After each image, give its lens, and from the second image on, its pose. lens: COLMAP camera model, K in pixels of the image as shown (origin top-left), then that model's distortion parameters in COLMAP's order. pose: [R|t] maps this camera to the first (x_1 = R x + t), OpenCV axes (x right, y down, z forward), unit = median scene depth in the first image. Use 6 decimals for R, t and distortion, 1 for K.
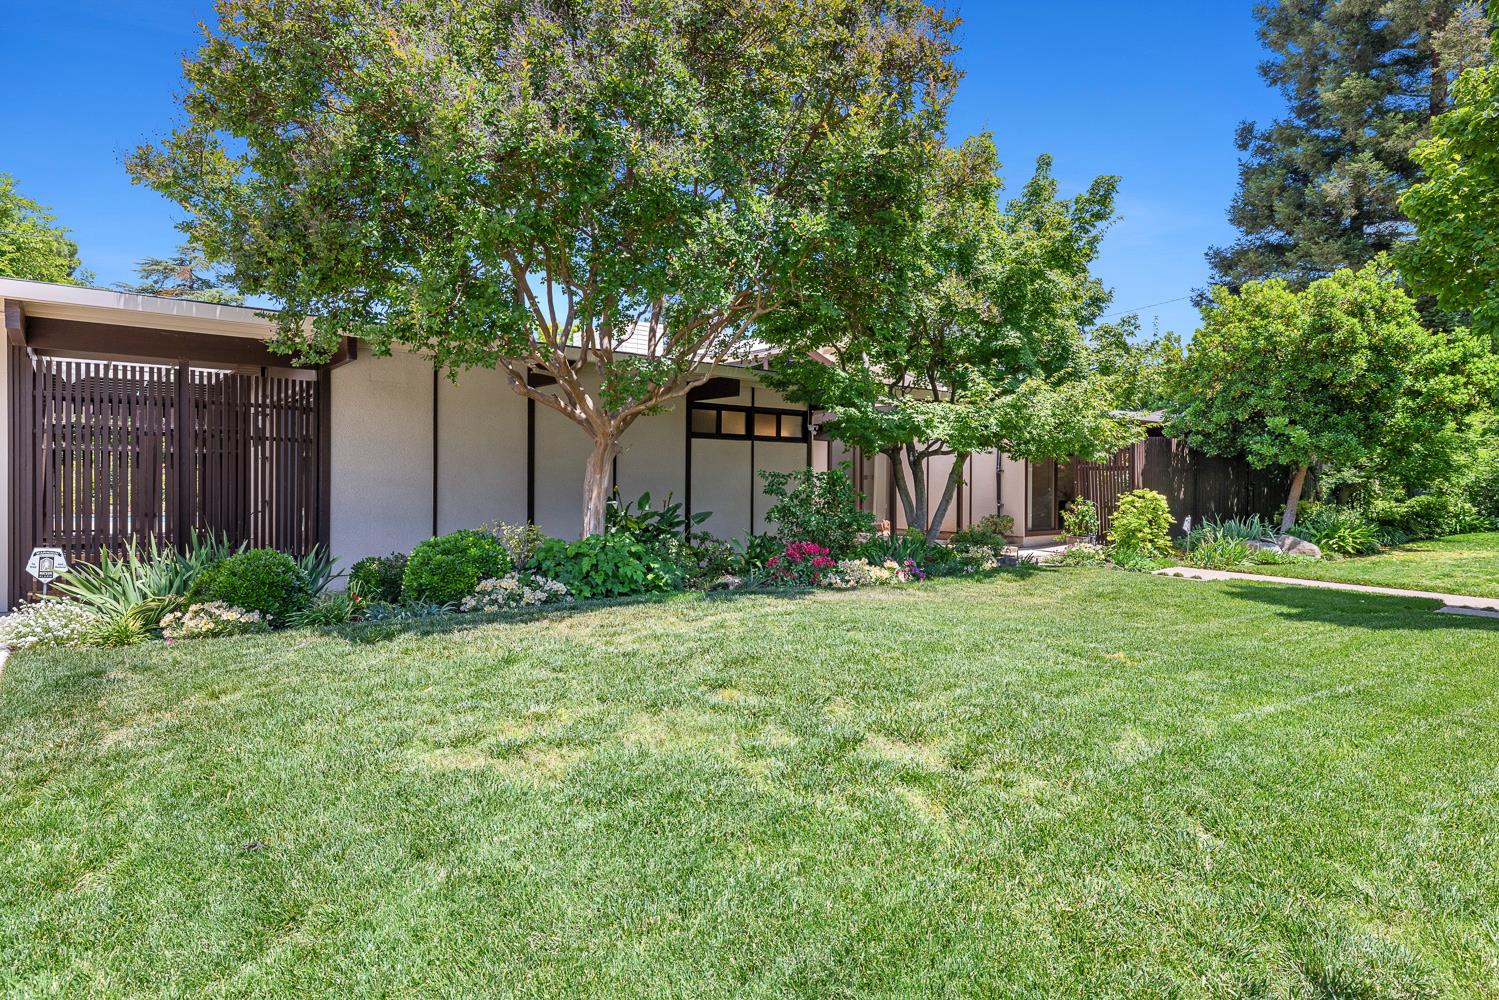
lens RADIAL K [[885.7, 0, 747.3], [0, 885.7, 496.3], [0, 0, 1]] dist [0.005758, -0.004127]
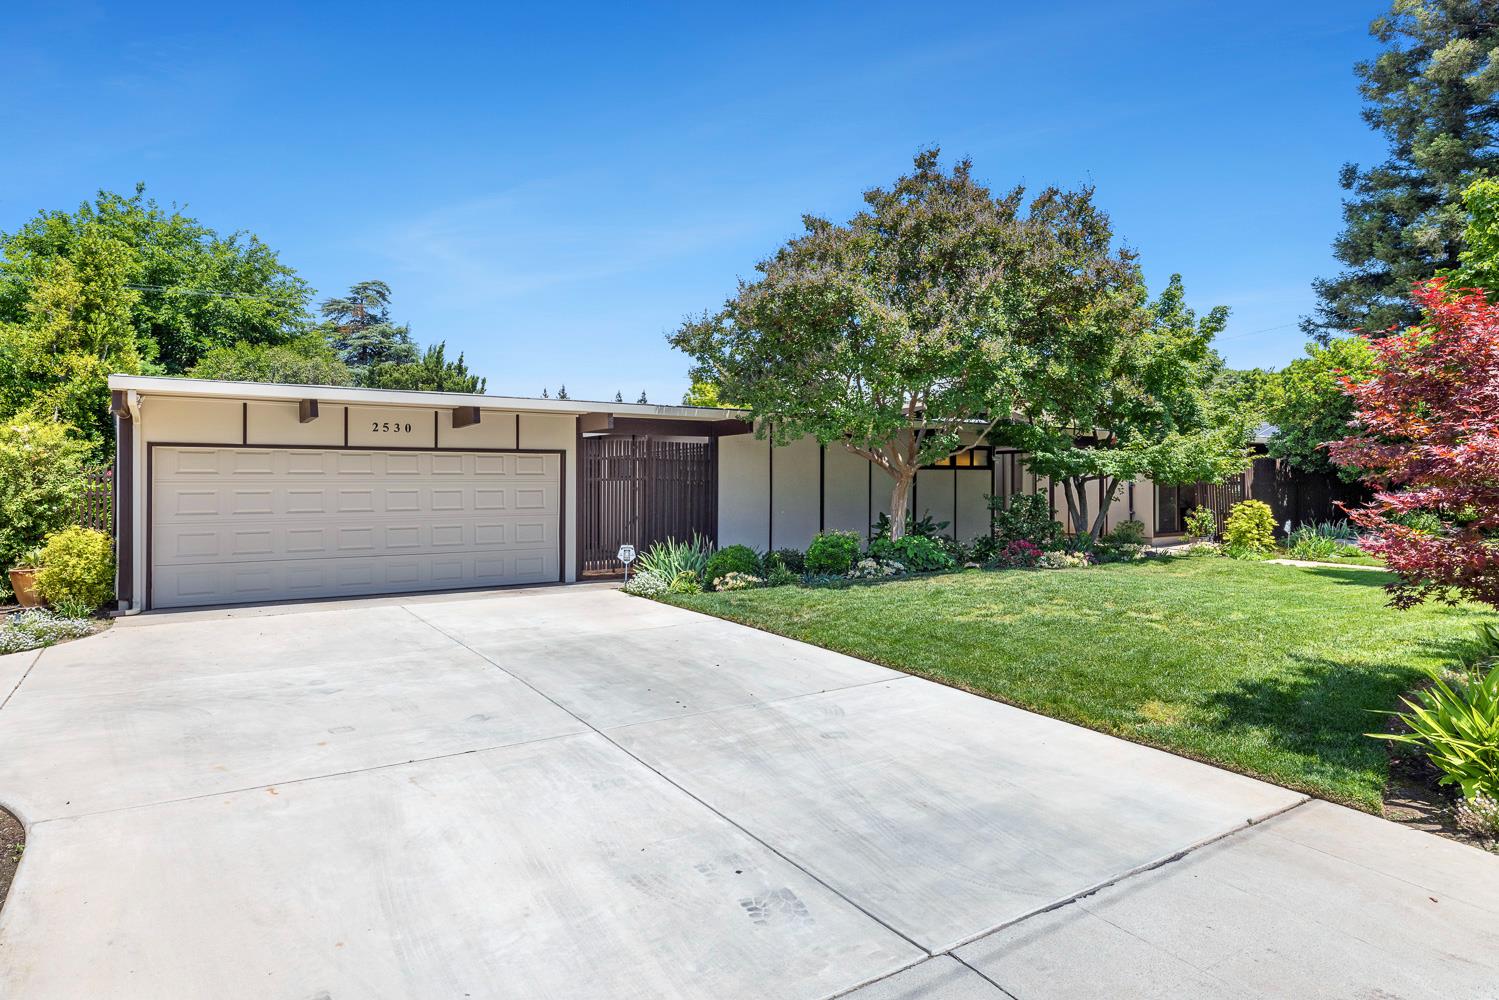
lens RADIAL K [[885.7, 0, 751.2], [0, 885.7, 506.0], [0, 0, 1]] dist [0.005758, -0.004127]
pose [[0.994777, -0.011364, -0.101438, -0.170742], [0.011775, 0.999925, 0.003455, -0.013939], [0.101391, -0.004631, 0.994836, -0.414102]]
